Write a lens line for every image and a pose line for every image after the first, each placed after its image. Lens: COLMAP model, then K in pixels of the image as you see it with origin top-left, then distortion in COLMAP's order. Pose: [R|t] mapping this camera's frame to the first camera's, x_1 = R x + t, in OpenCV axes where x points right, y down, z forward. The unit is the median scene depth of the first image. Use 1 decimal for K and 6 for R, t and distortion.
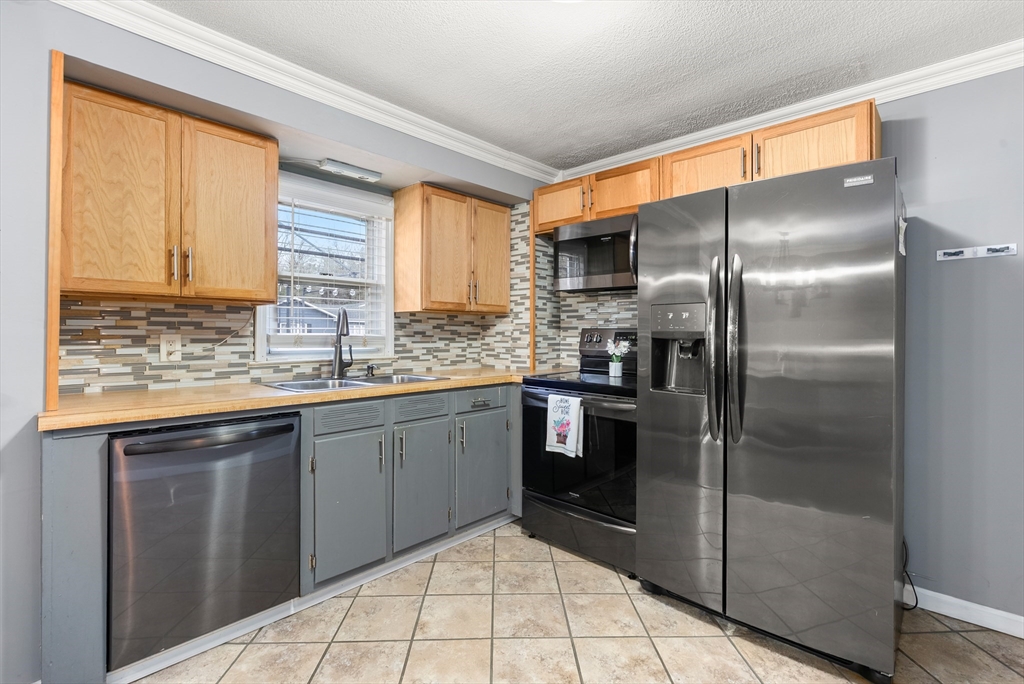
lens RADIAL K [[471.9, 0, 511.4], [0, 471.9, 336.4], [0, 0, 1]] dist [0.010233, -0.003197]
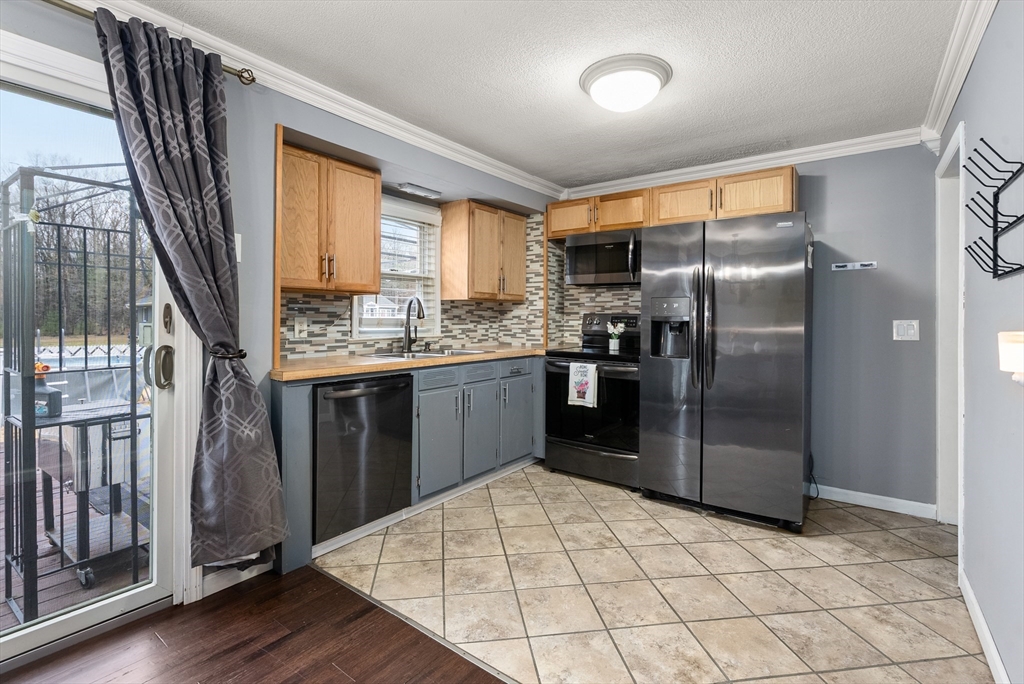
lens RADIAL K [[471.9, 0, 513.9], [0, 471.9, 324.1], [0, 0, 1]] dist [0.010233, -0.003197]
pose [[0.993078, 0.001495, 0.117443, -0.280914], [-0.002505, 0.999961, 0.008454, 0.002256], [-0.117426, -0.008690, 0.993044, -0.372390]]
